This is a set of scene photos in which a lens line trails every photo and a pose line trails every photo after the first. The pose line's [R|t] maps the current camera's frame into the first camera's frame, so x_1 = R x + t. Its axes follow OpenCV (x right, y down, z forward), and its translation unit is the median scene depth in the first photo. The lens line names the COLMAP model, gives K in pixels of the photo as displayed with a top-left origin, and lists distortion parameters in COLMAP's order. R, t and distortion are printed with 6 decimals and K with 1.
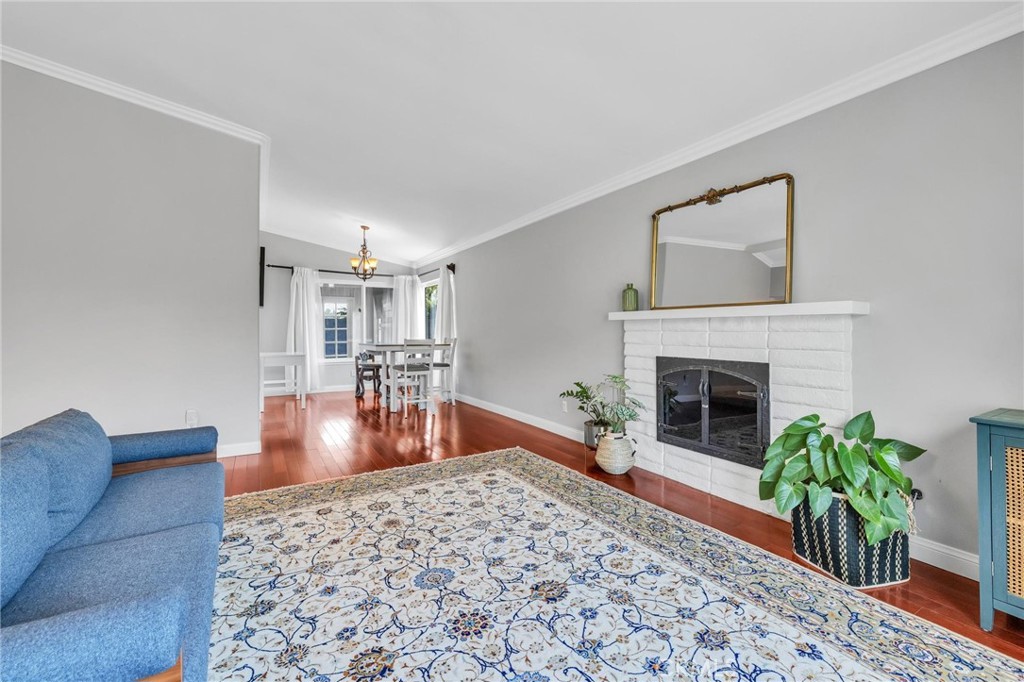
lens RADIAL K [[440.1, 0, 526.1], [0, 440.1, 325.8], [0, 0, 1]] dist [-0.000724, 0.000058]
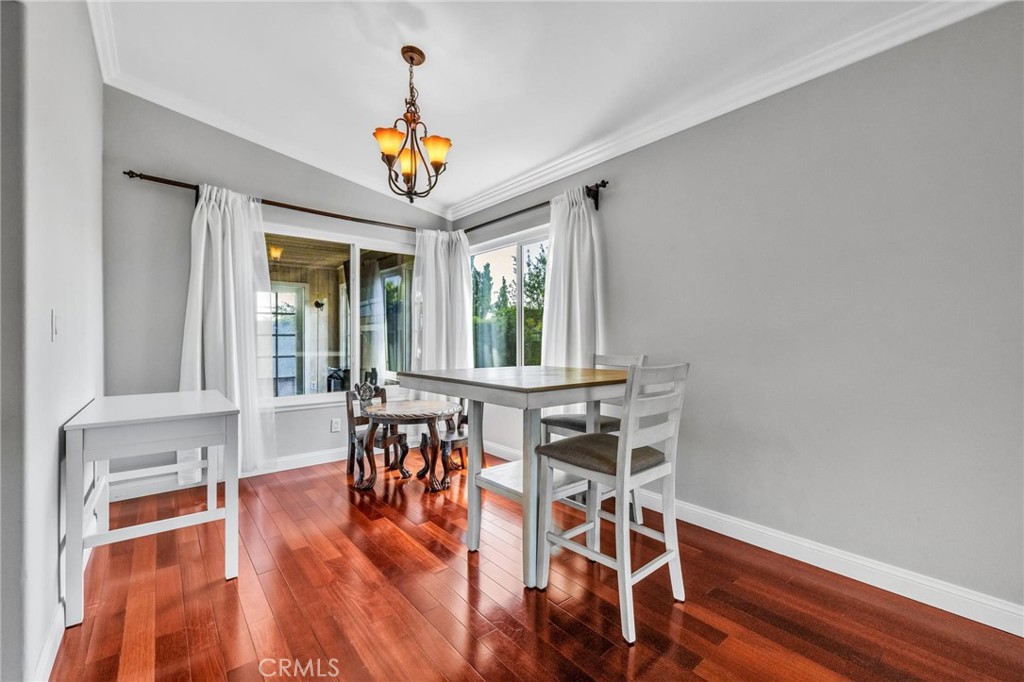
lens RADIAL K [[440.1, 0, 526.1], [0, 440.1, 325.8], [0, 0, 1]] dist [-0.000724, 0.000058]
pose [[0.989857, -0.002391, 0.142045, -0.283183], [0.003164, 0.999981, -0.005217, 0.001289], [-0.142030, 0.005613, 0.989846, 0.546891]]
